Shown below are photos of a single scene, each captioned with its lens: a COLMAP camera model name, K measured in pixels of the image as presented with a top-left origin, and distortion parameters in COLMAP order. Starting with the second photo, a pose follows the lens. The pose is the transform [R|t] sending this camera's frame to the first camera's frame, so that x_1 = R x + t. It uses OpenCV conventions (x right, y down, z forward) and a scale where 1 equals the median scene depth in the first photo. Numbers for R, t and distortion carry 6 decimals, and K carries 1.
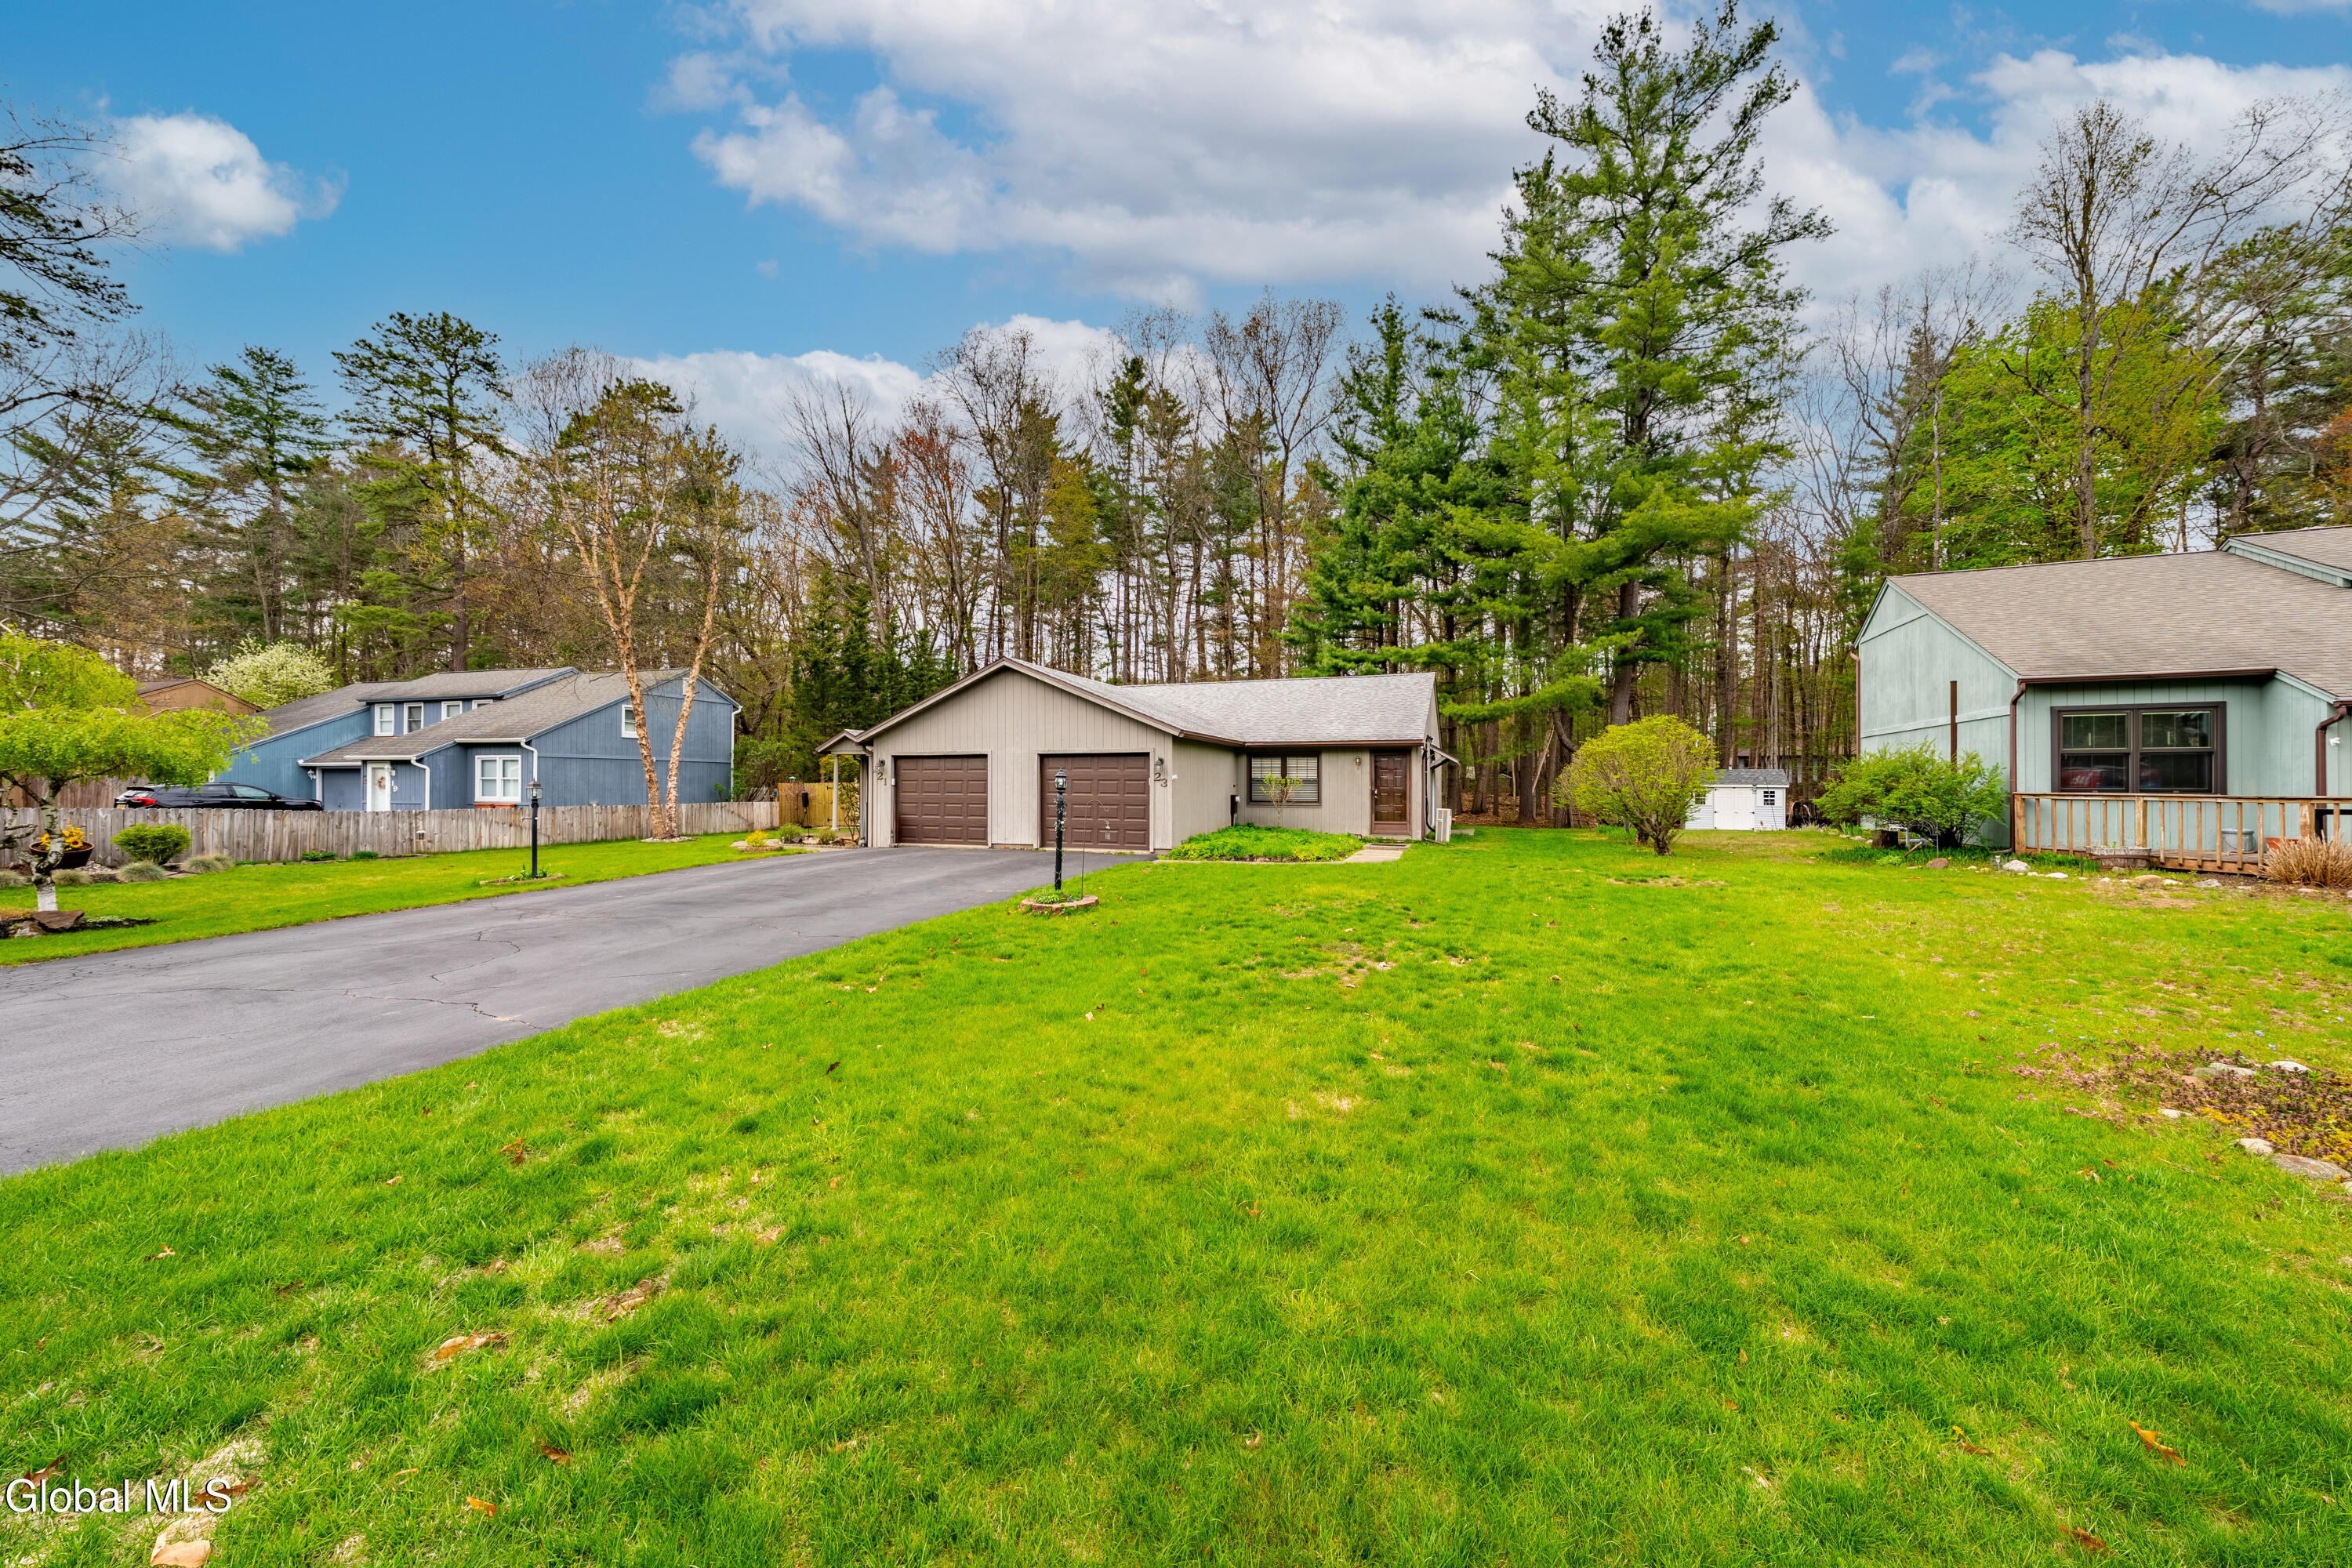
lens RADIAL K [[879.3, 0, 1174.8], [0, 879.3, 791.1], [0, 0, 1]] dist [0.000222, 0.000001]
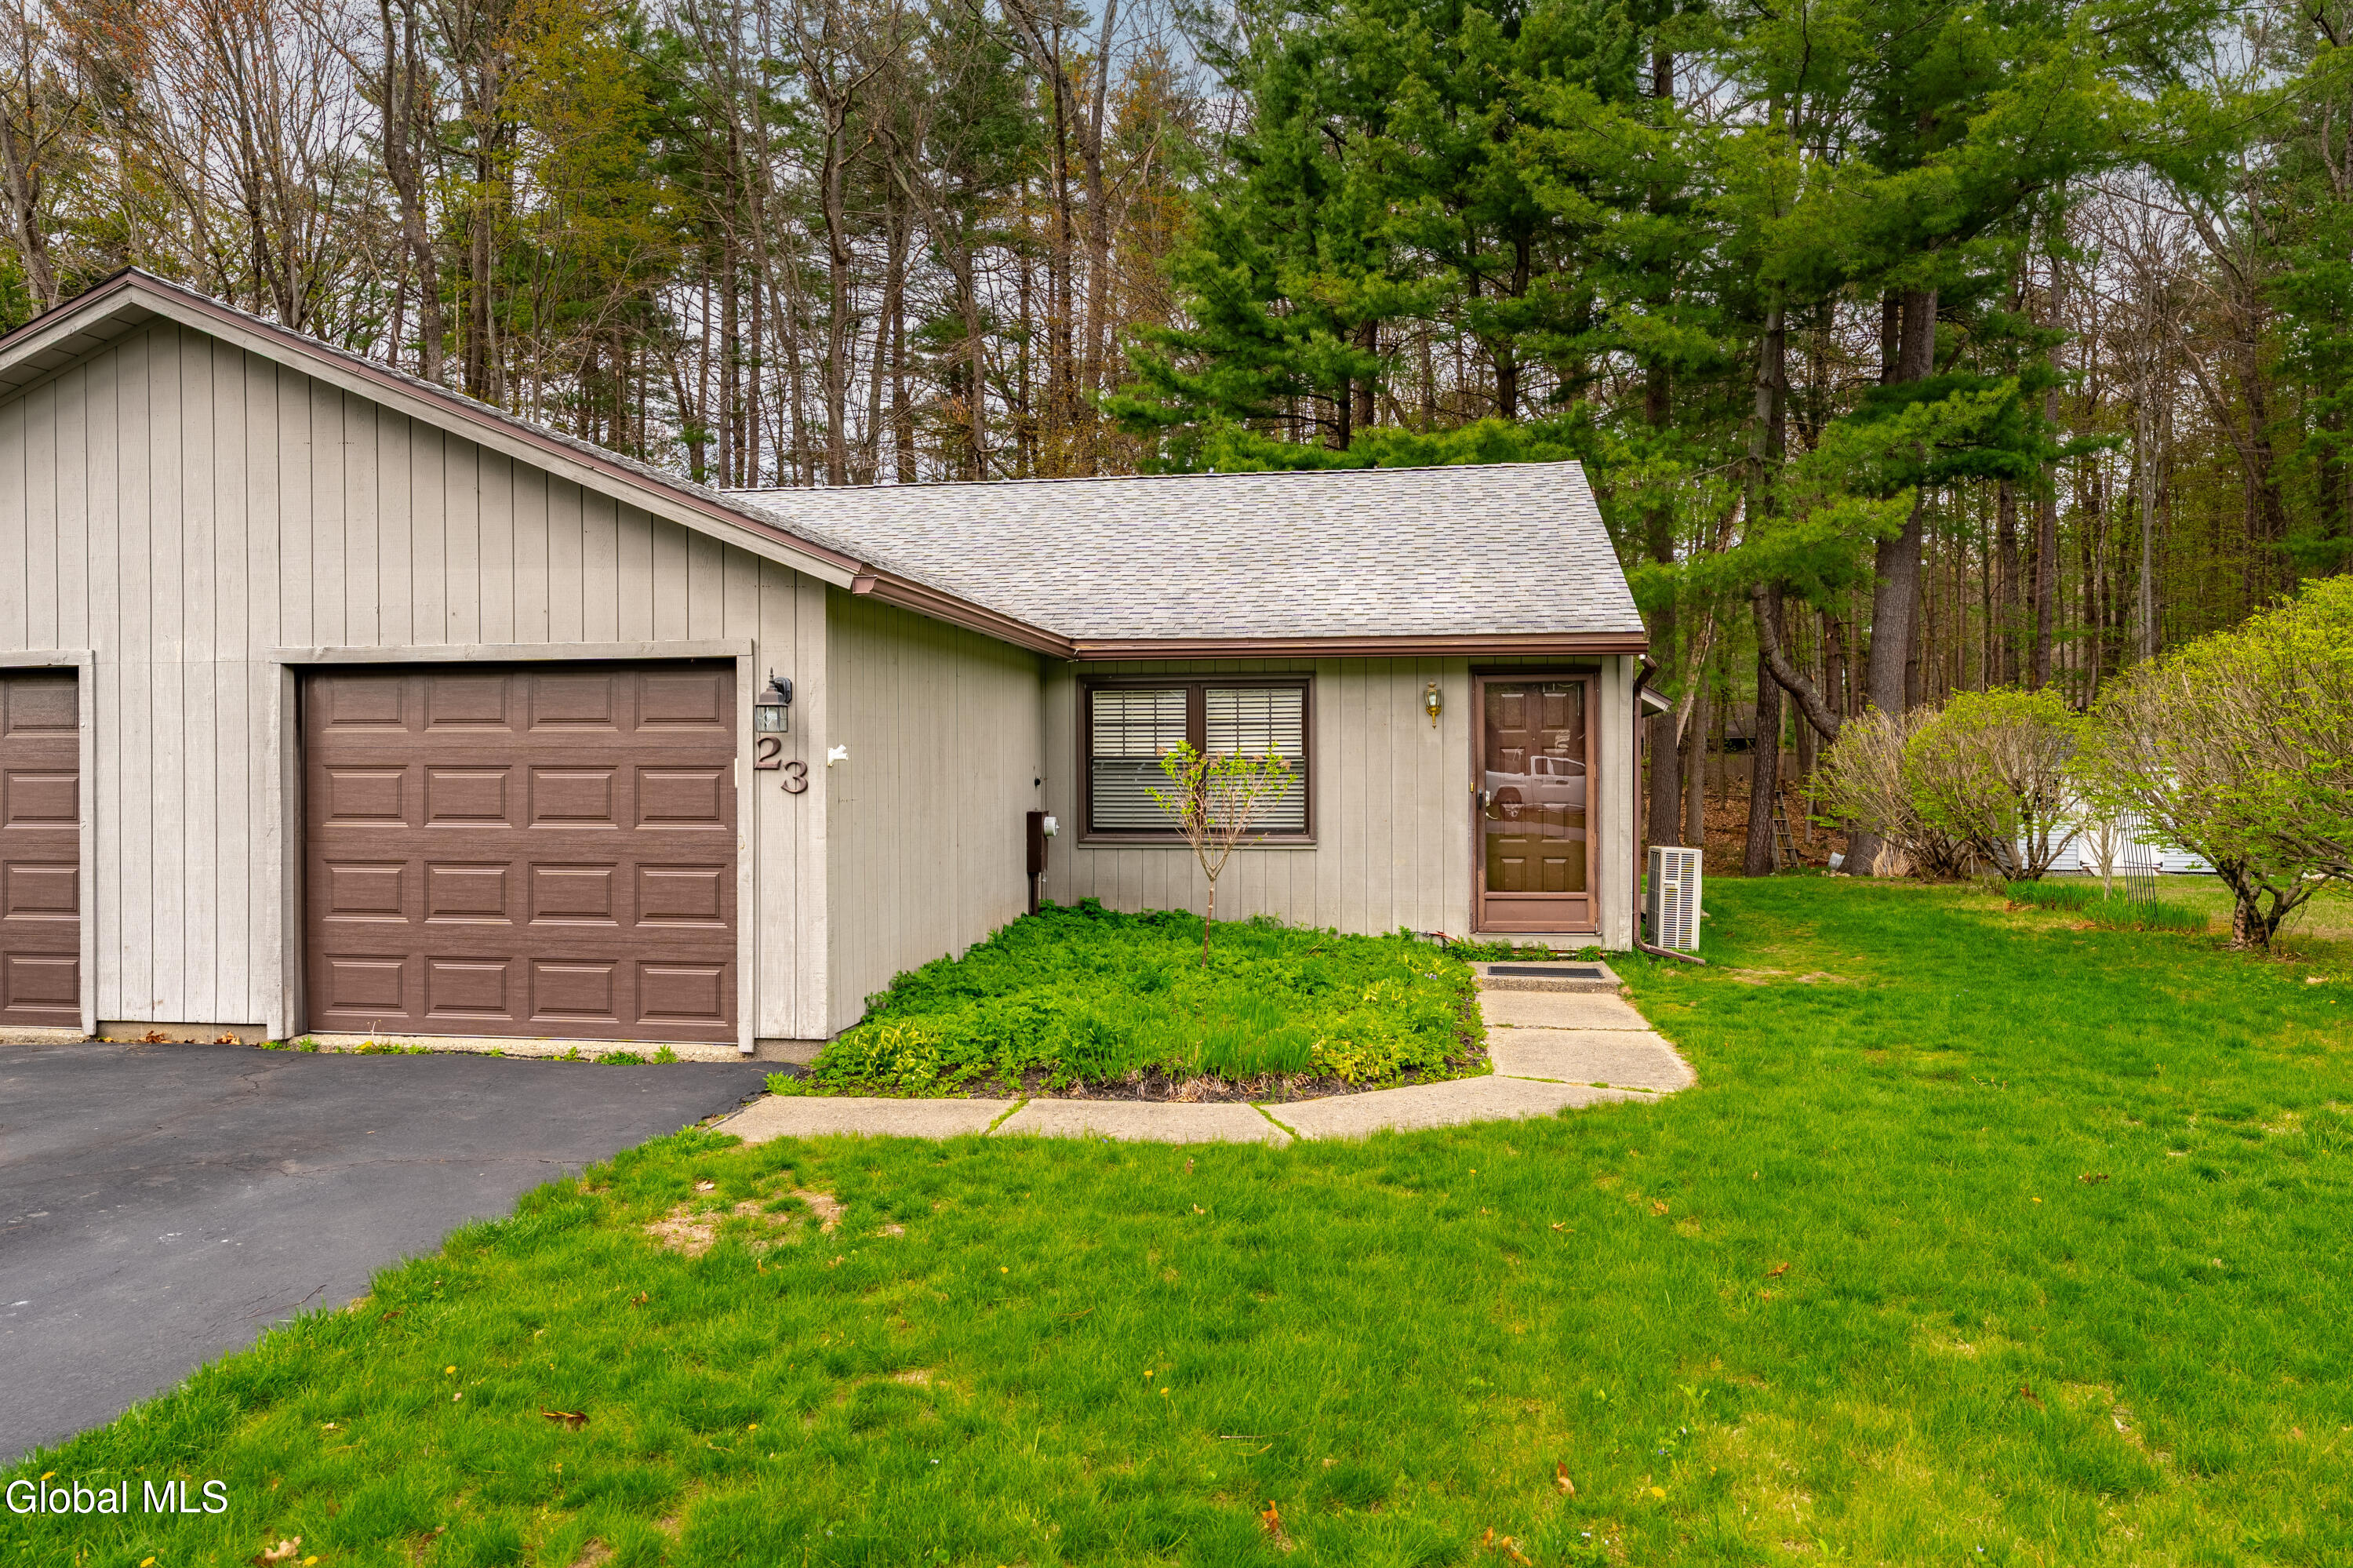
lens RADIAL K [[1683.0, 0, 1172.7], [0, 1683.0, 793.6], [0, 0, 1]] dist [-0.007193, -0.002097]
pose [[0.982188, -0.008546, 0.187704, 0.003344], [0.007327, 0.999947, 0.007186, -0.005729], [-0.187756, -0.005683, 0.982199, 0.413774]]
